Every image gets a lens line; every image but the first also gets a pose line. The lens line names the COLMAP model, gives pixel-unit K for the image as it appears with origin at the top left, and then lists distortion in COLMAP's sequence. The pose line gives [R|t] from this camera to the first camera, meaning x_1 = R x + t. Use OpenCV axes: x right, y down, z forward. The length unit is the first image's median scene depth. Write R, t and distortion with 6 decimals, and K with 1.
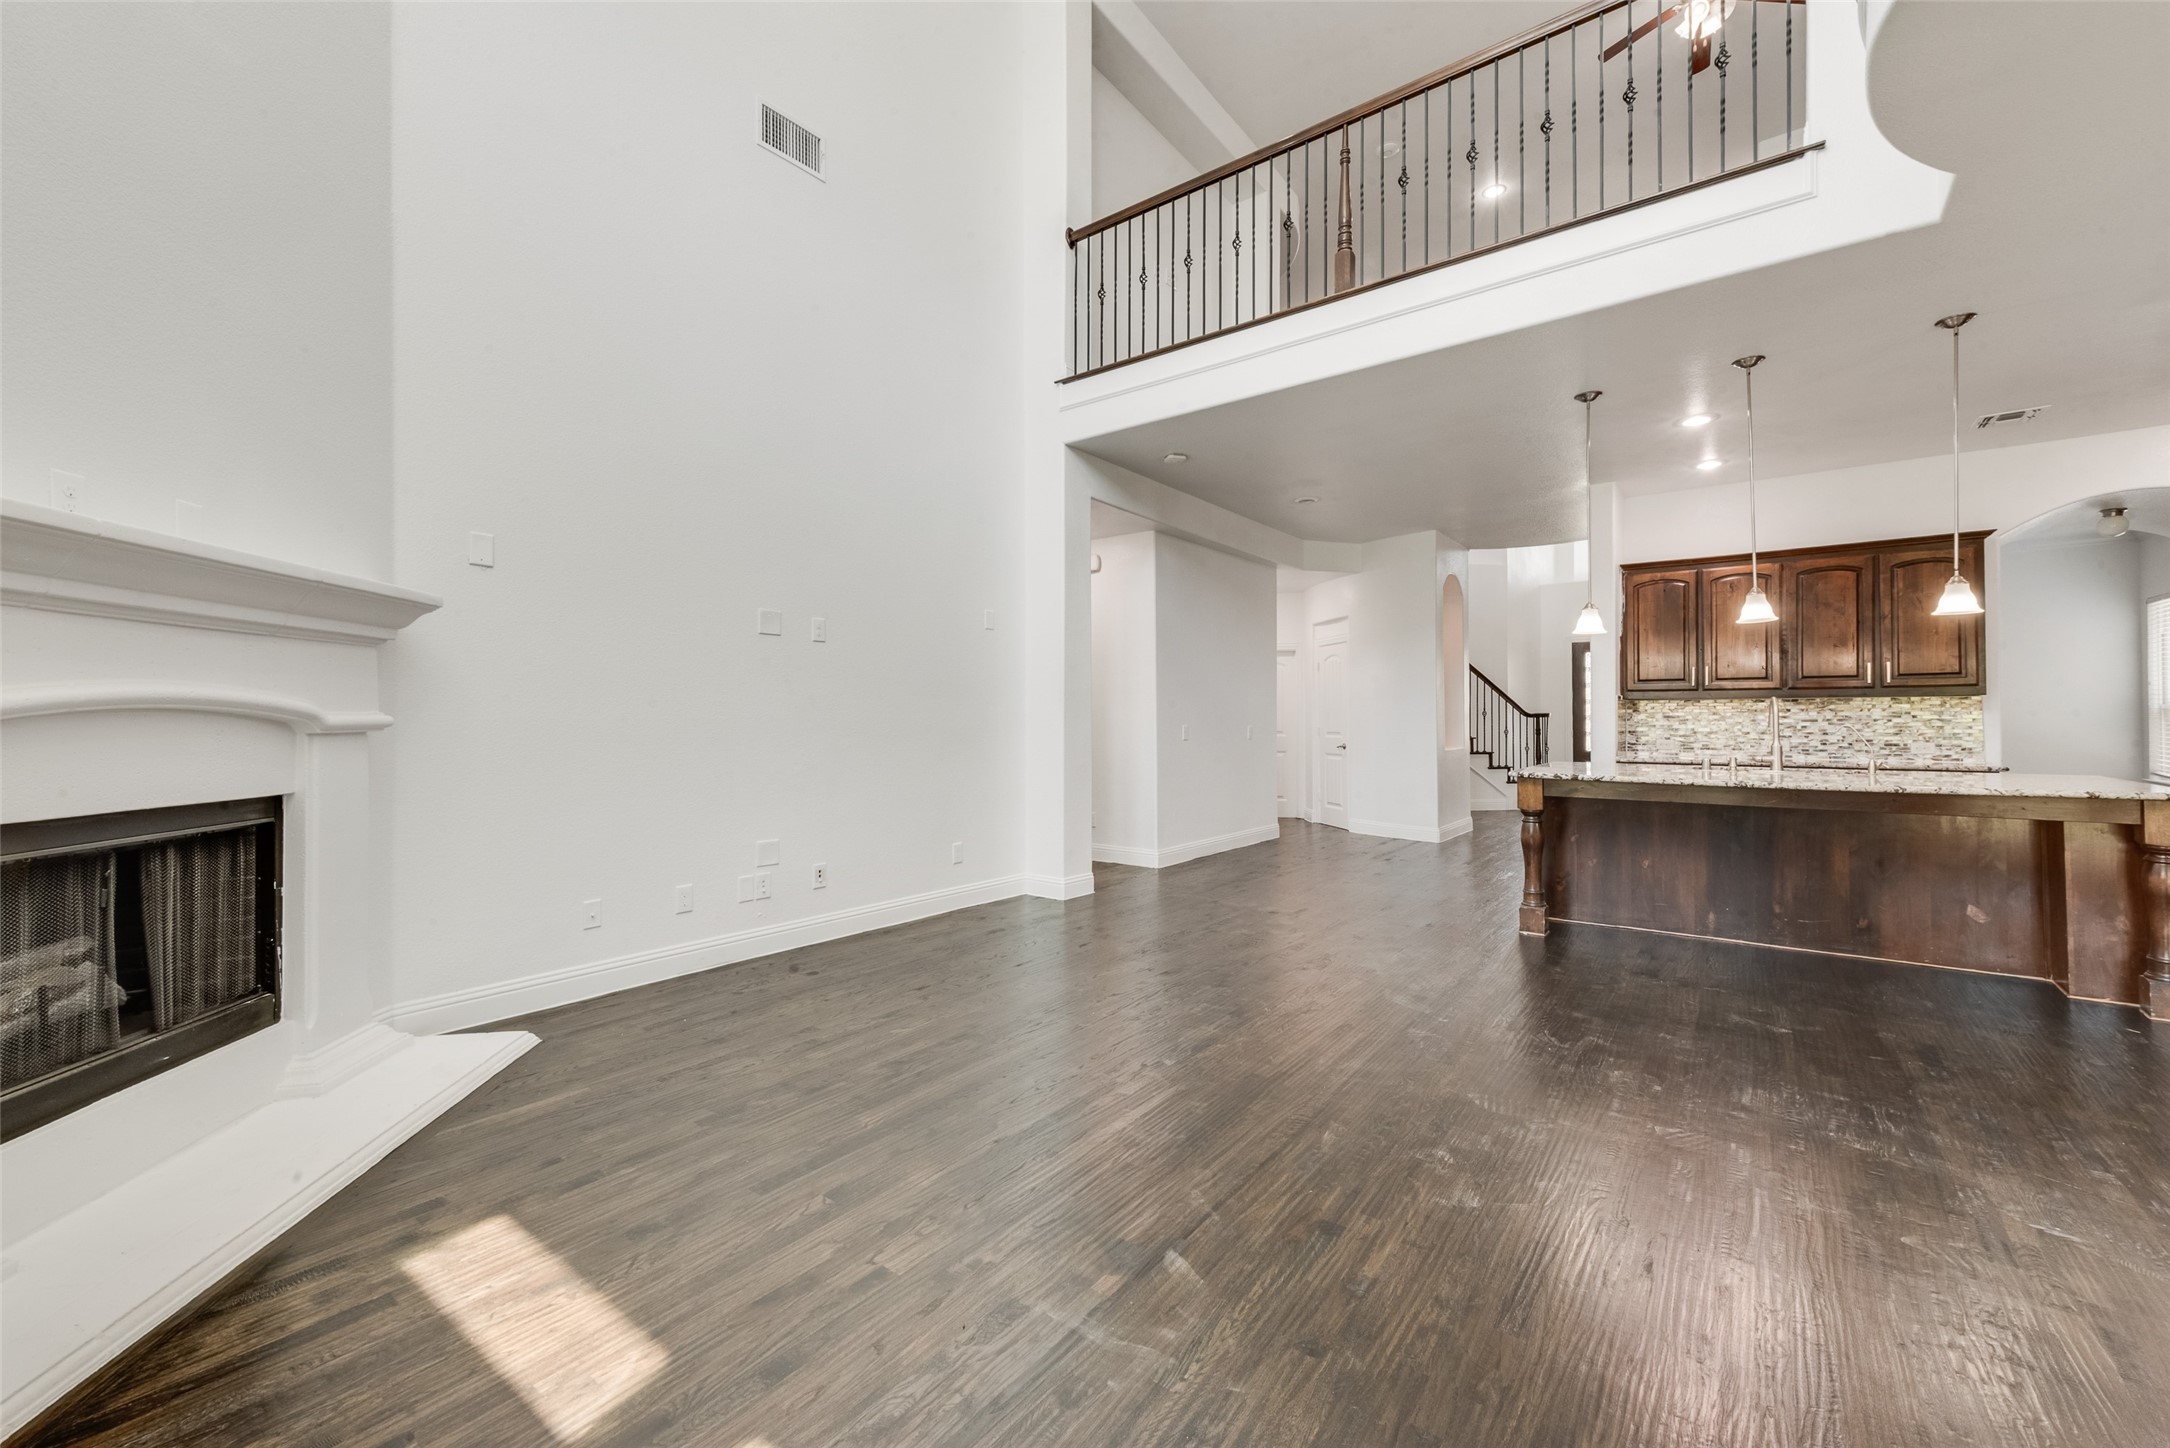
lens RADIAL K [[868.1, 0, 1080.8], [0, 868.1, 708.4], [0, 0, 1]] dist [0.008689, -0.000544]
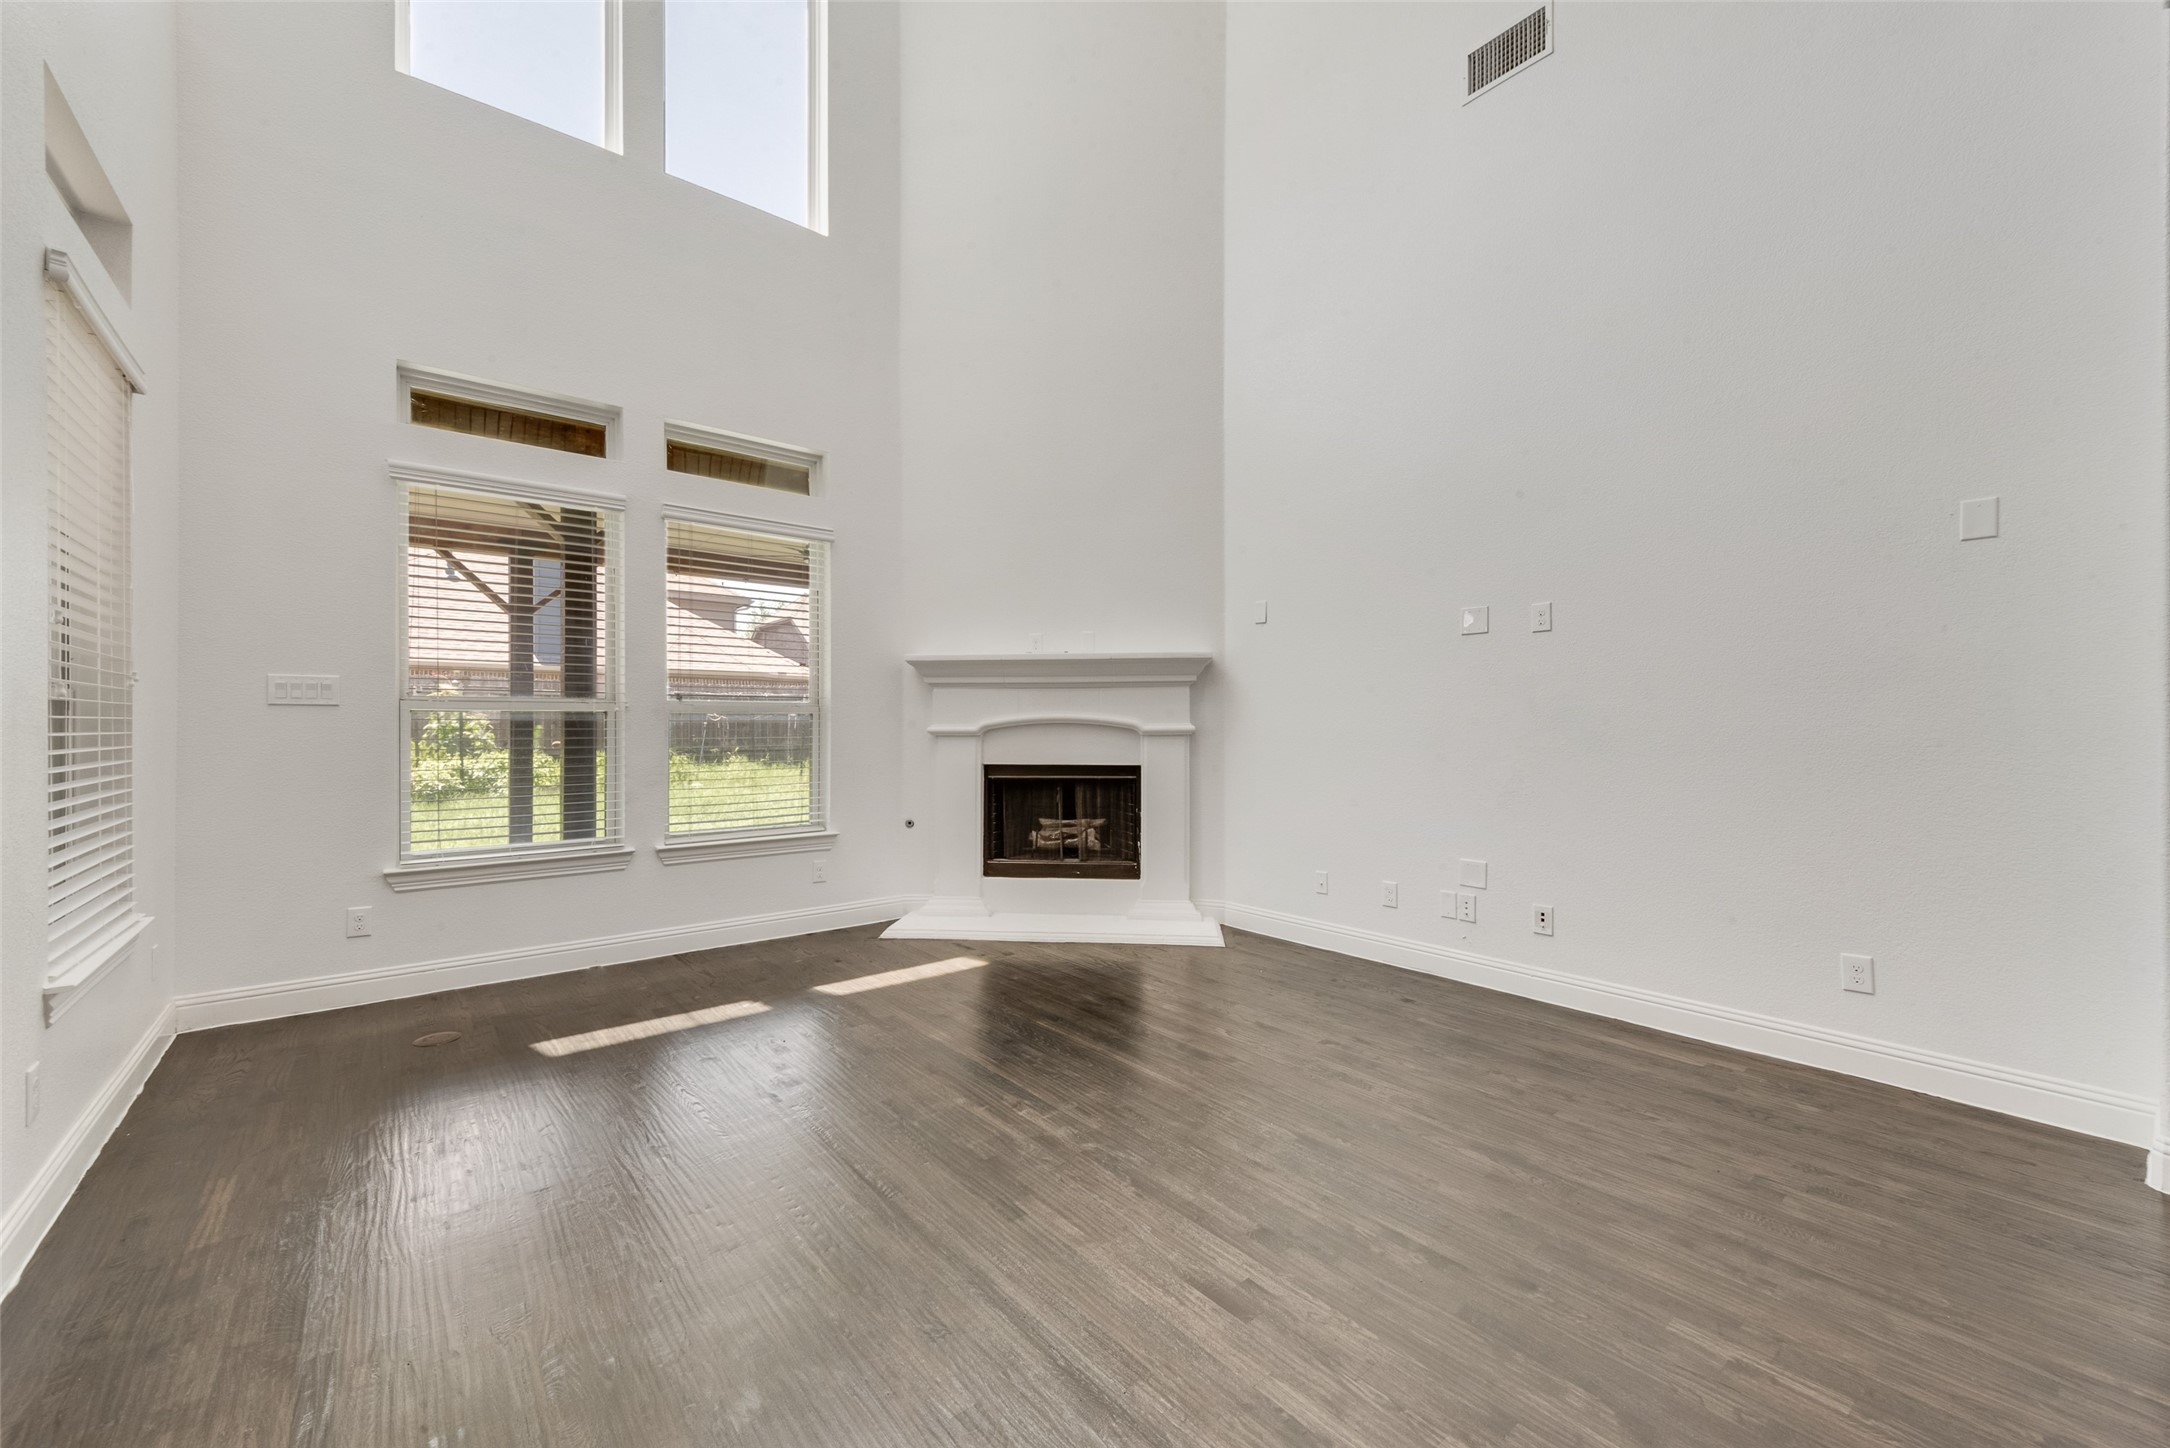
lens RADIAL K [[861.6, 0, 1092.3], [0, 861.6, 729.5], [0, 0, 1]] dist [0.022401, -0.006222]
pose [[-0.226675, 0.004430, -0.973960, 0.447423], [0.012736, 0.999918, 0.001584, 0.005503], [0.973887, -0.012045, -0.226713, 0.590326]]
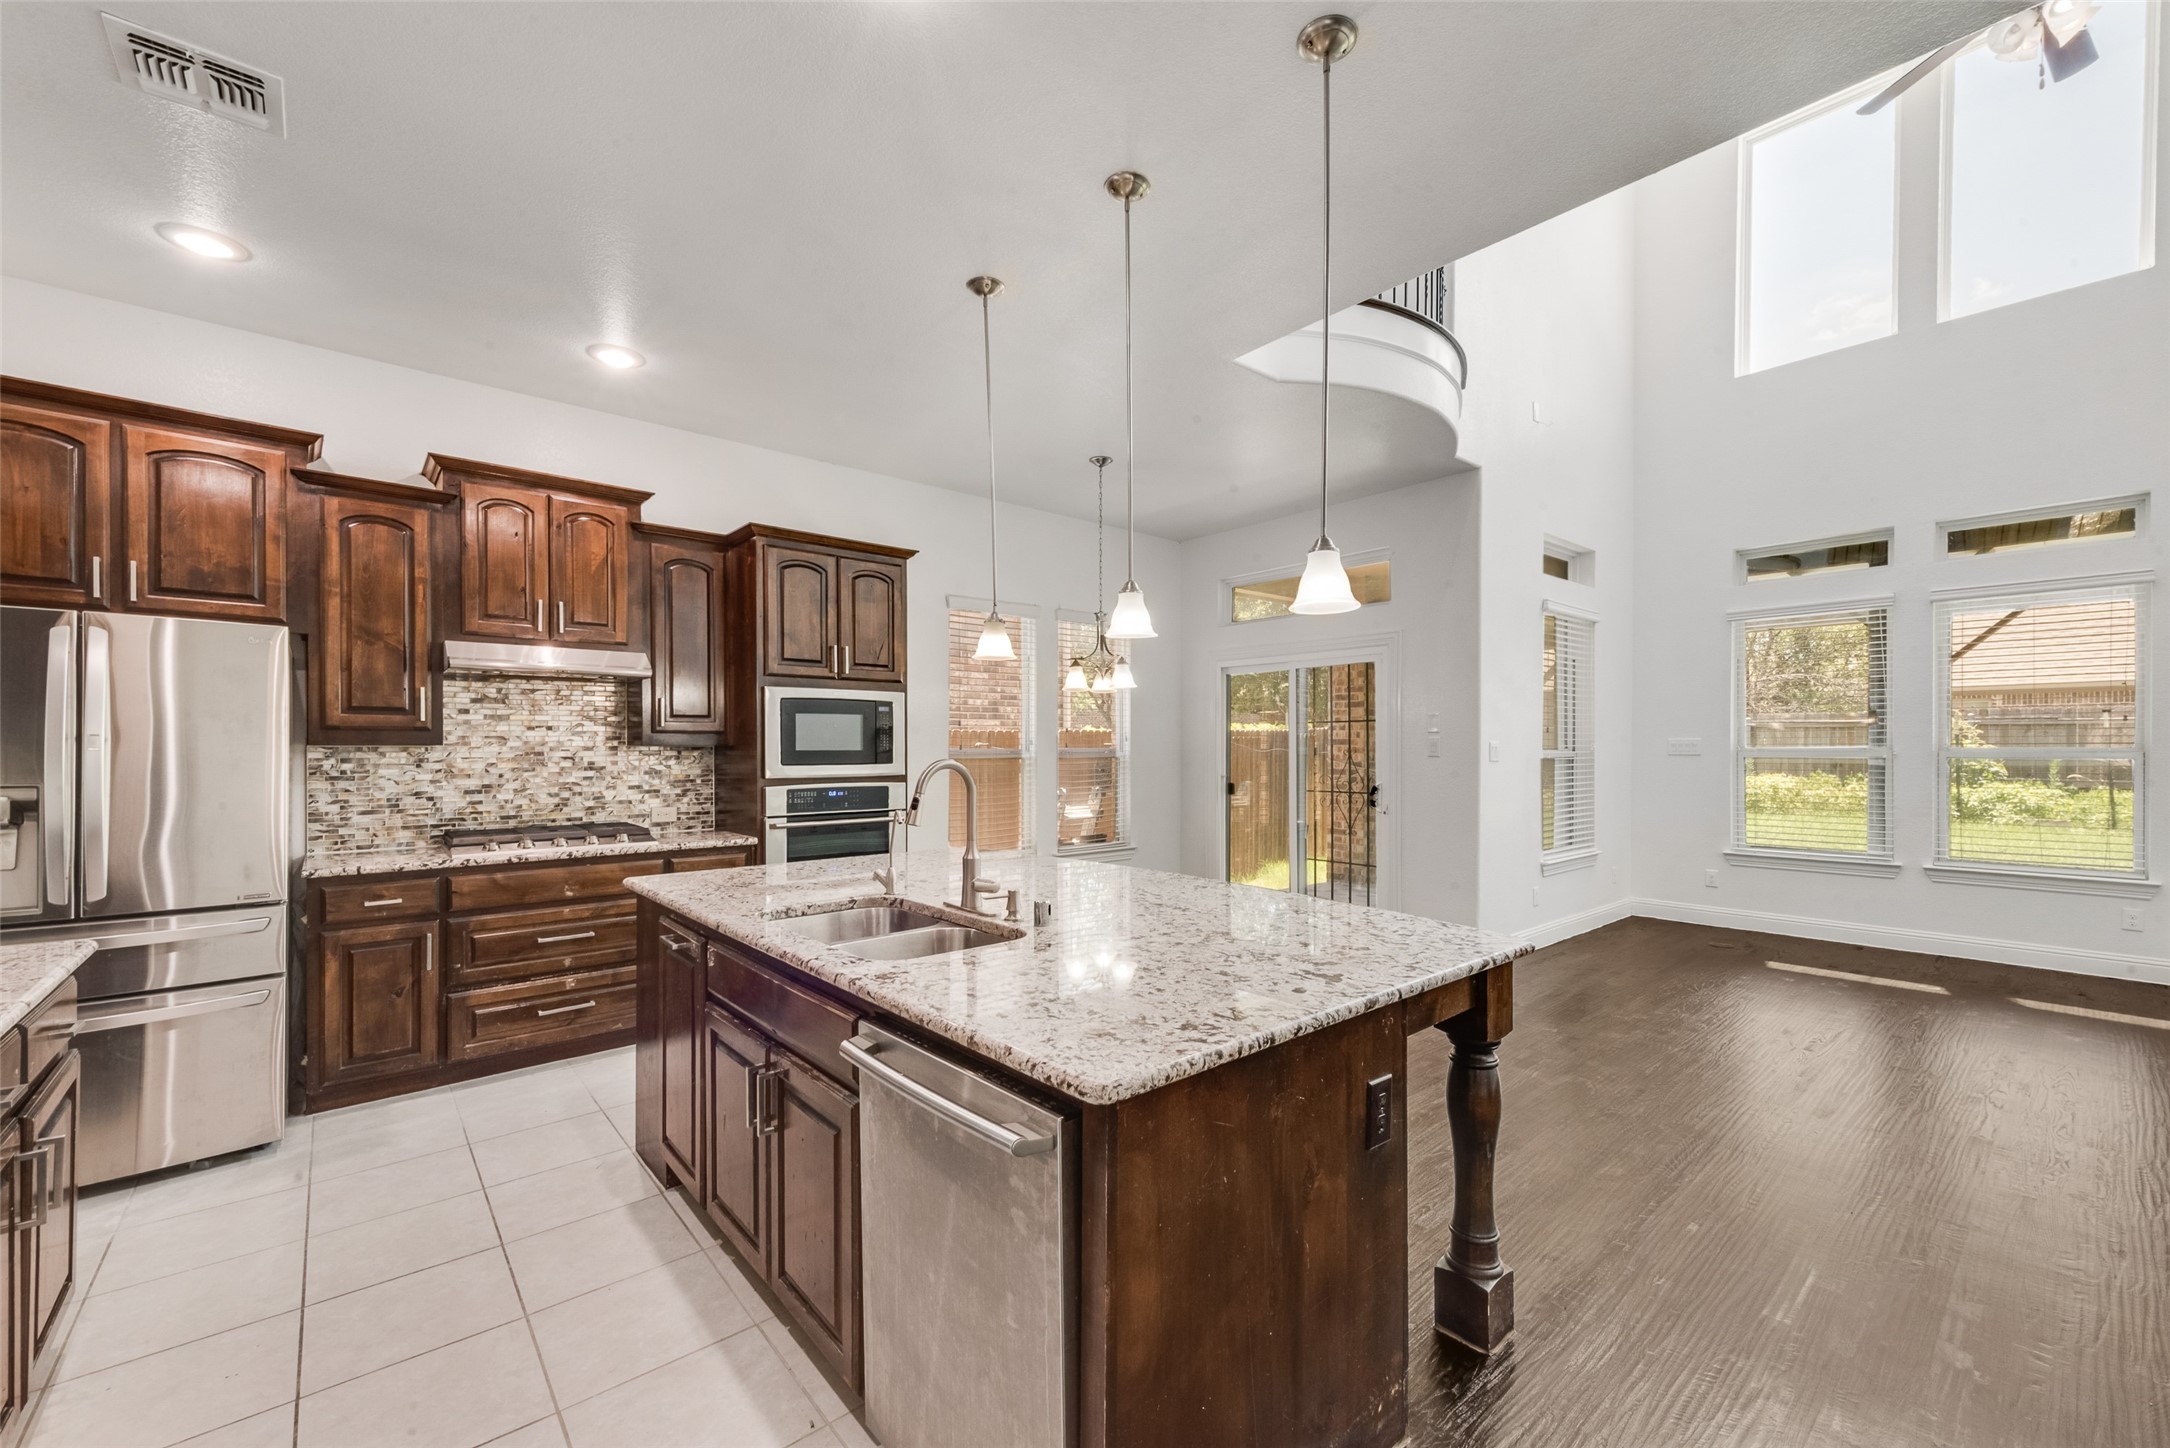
lens RADIAL K [[880.4, 0, 1108.4], [0, 880.4, 750.2], [0, 0, 1]] dist [0.020164, -0.006134]
pose [[-0.982114, -0.000113, 0.188287, 0.486355], [-0.001587, 0.999969, -0.007677, -0.012223], [-0.188281, -0.007839, -0.982084, 1.162108]]
